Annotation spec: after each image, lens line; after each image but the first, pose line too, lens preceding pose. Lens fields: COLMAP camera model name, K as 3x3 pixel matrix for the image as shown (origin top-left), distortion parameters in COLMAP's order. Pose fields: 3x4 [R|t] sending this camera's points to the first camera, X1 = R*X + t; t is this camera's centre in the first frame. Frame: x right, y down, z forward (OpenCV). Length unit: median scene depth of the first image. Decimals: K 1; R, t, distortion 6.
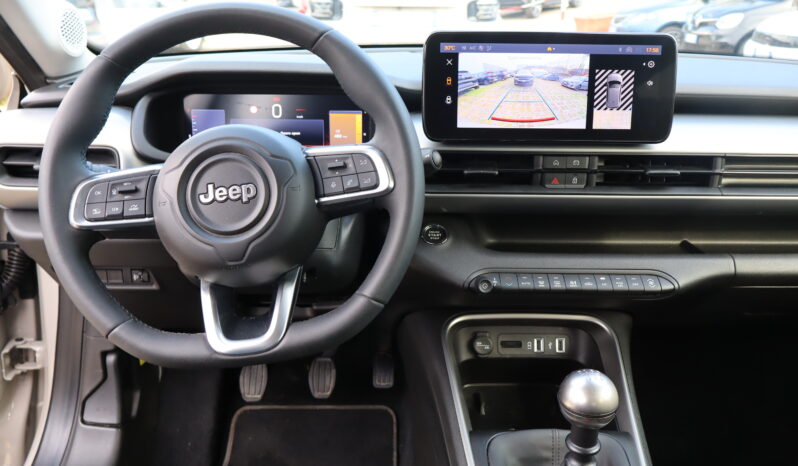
lens RADIAL K [[656.5, 0, 403.3], [0, 656.5, 234.3], [0, 0, 1]] dist [-0.017213, 0.011564]
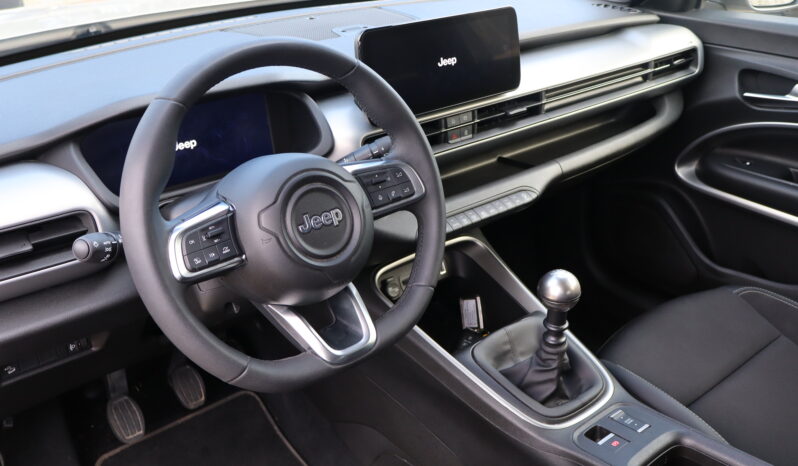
lens RADIAL K [[765.4, 0, 399.0], [0, 765.4, 229.7], [0, 0, 1]] dist [-0.032456, 0.000000]
pose [[0.777755, -0.289424, 0.557971, -0.657352], [0.227449, 0.957118, 0.179423, -0.185951], [-0.585973, -0.012637, 0.810232, -0.078489]]
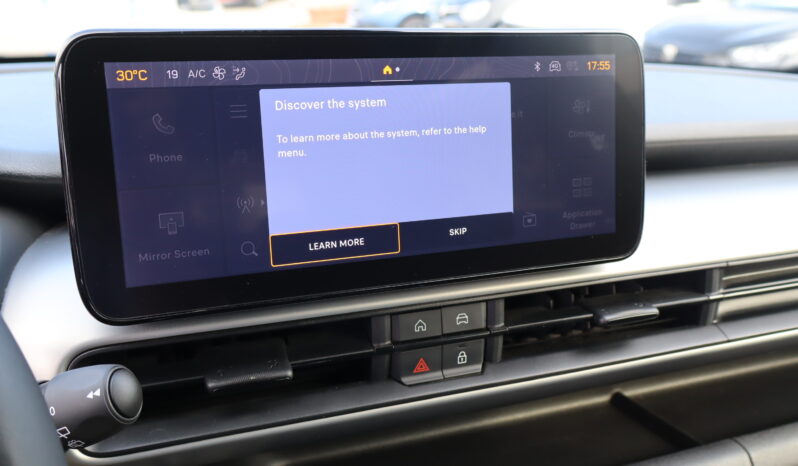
lens RADIAL K [[775.7, 0, 399.3], [0, 775.7, 235.4], [0, 0, 1]] dist [-0.008465, 0.000000]
pose [[0.934139, -0.100745, 0.342397, 0.047711], [0.112978, 0.993470, -0.015917, -0.155616], [-0.338557, 0.053552, 0.939421, 0.496063]]
